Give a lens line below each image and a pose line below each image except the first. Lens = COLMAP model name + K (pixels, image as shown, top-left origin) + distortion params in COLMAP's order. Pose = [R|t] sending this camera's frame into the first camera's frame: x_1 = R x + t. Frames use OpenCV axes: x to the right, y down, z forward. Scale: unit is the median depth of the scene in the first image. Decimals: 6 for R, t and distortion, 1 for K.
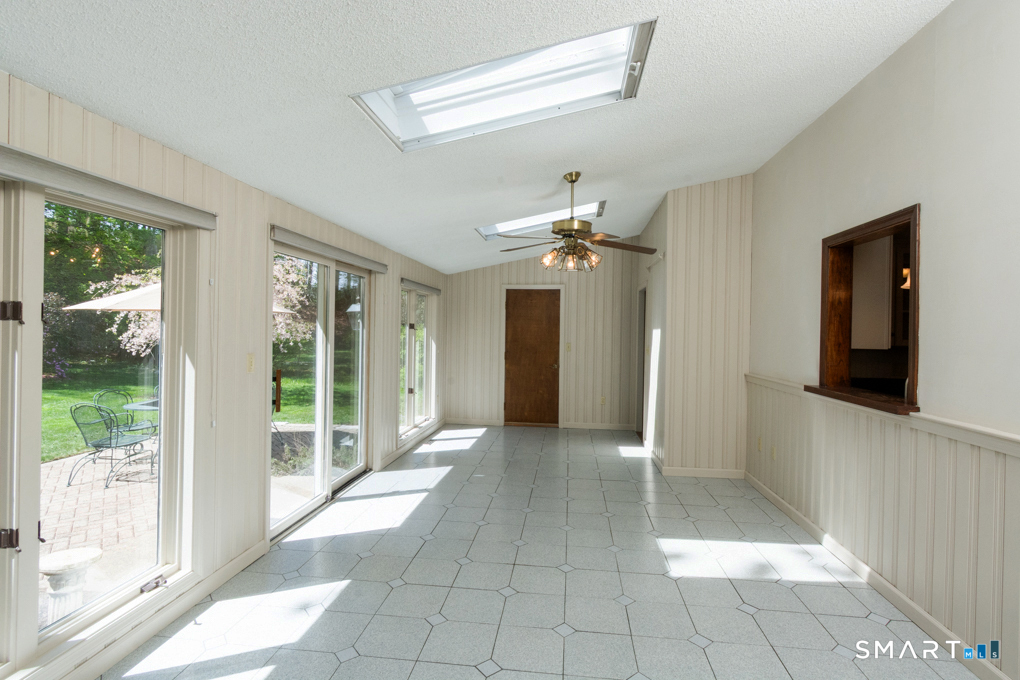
lens RADIAL K [[503.3, 0, 509.8], [0, 503.3, 333.5], [0, 0, 1]] dist [0.000350, -0.000262]
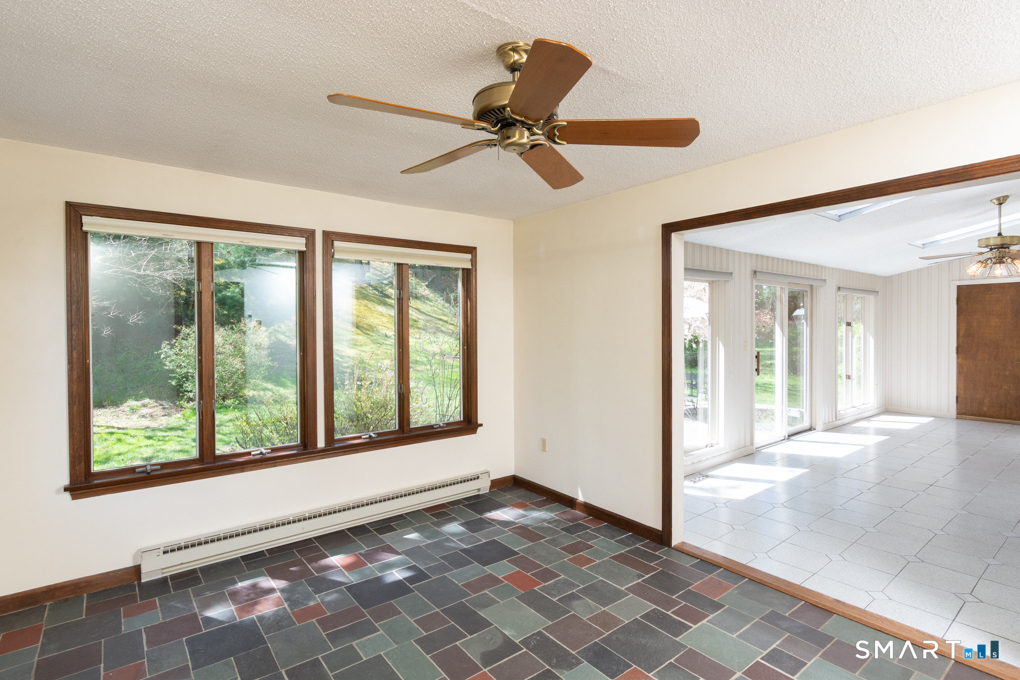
lens RADIAL K [[503.3, 0, 509.5], [0, 503.3, 330.0], [0, 0, 1]] dist [0.000350, -0.000262]
pose [[0.705453, -0.015159, -0.708595, 0.086289], [0.011024, 0.999885, -0.010416, 0.003516], [0.708671, -0.000463, 0.705539, -0.424067]]
